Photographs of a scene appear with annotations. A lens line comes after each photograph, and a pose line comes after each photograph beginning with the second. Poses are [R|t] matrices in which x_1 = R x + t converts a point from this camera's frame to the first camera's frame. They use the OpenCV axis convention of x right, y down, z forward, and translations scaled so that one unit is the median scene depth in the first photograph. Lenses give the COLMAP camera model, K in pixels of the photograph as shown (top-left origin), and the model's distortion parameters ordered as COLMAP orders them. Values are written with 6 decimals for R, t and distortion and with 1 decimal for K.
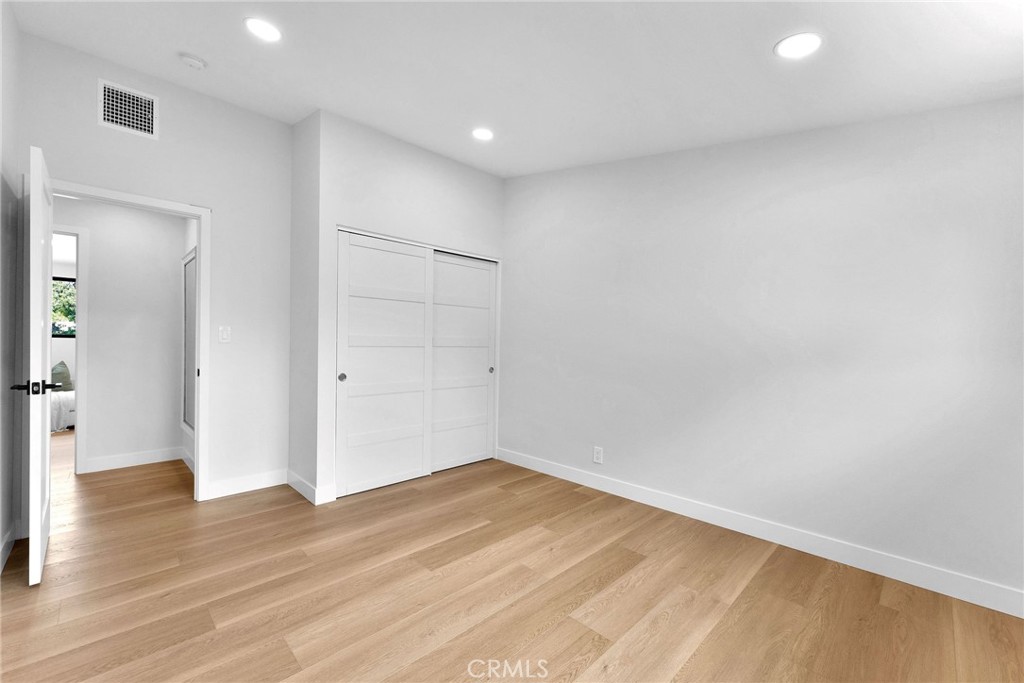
lens RADIAL K [[411.4, 0, 525.0], [0, 411.4, 349.0], [0, 0, 1]] dist [0.000305, -0.000521]
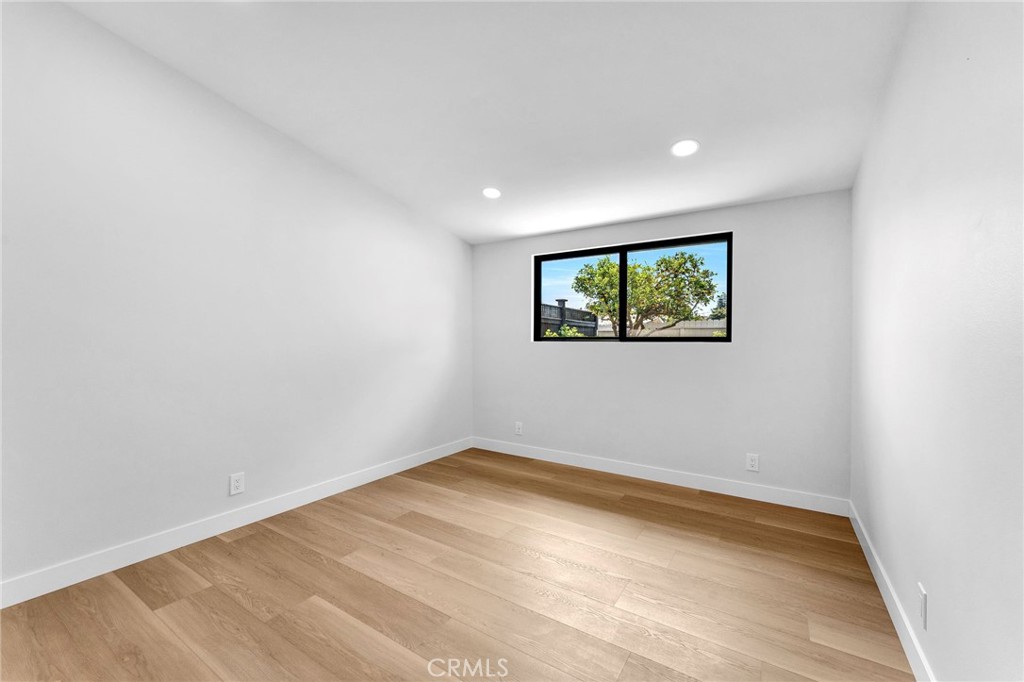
lens RADIAL K [[411.4, 0, 511.0], [0, 411.4, 336.2], [0, 0, 1]] dist [0.000305, -0.000521]
pose [[-0.198704, 0.002821, 0.980056, -0.801162], [0.003870, 0.999990, -0.002094, -0.004041], [-0.980052, 0.003377, -0.198713, 0.807095]]
